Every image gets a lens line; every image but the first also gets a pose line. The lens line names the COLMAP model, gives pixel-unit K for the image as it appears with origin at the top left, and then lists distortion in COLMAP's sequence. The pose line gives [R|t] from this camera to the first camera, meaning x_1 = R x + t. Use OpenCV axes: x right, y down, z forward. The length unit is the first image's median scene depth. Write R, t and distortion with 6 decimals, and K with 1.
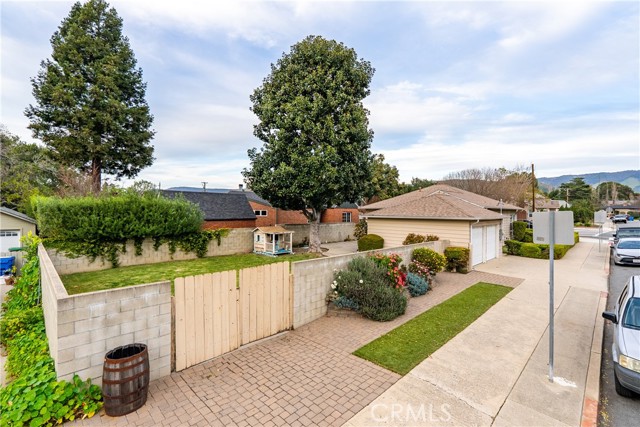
lens RADIAL K [[290.8, 0, 320.0], [0, 290.8, 213.5], [0, 0, 1]] dist [-0.002326, 0.000386]
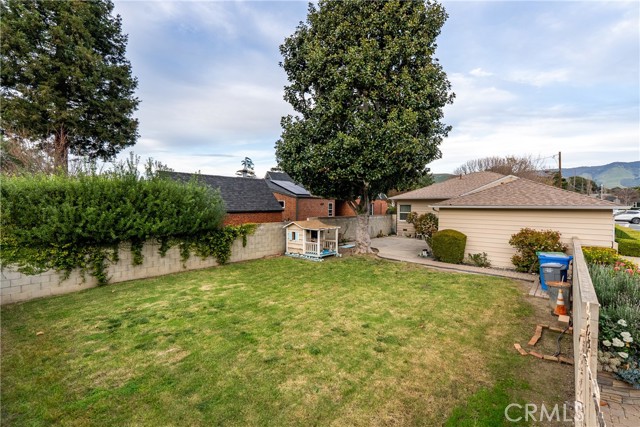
lens RADIAL K [[293.5, 0, 320.0], [0, 293.5, 213.5], [0, 0, 1]] dist [0.003274, 0.000339]
pose [[0.997109, -0.005351, 0.075799, -0.222226], [0.003779, 0.999775, 0.020867, 0.011522], [-0.075894, -0.020521, 0.996905, 0.256919]]
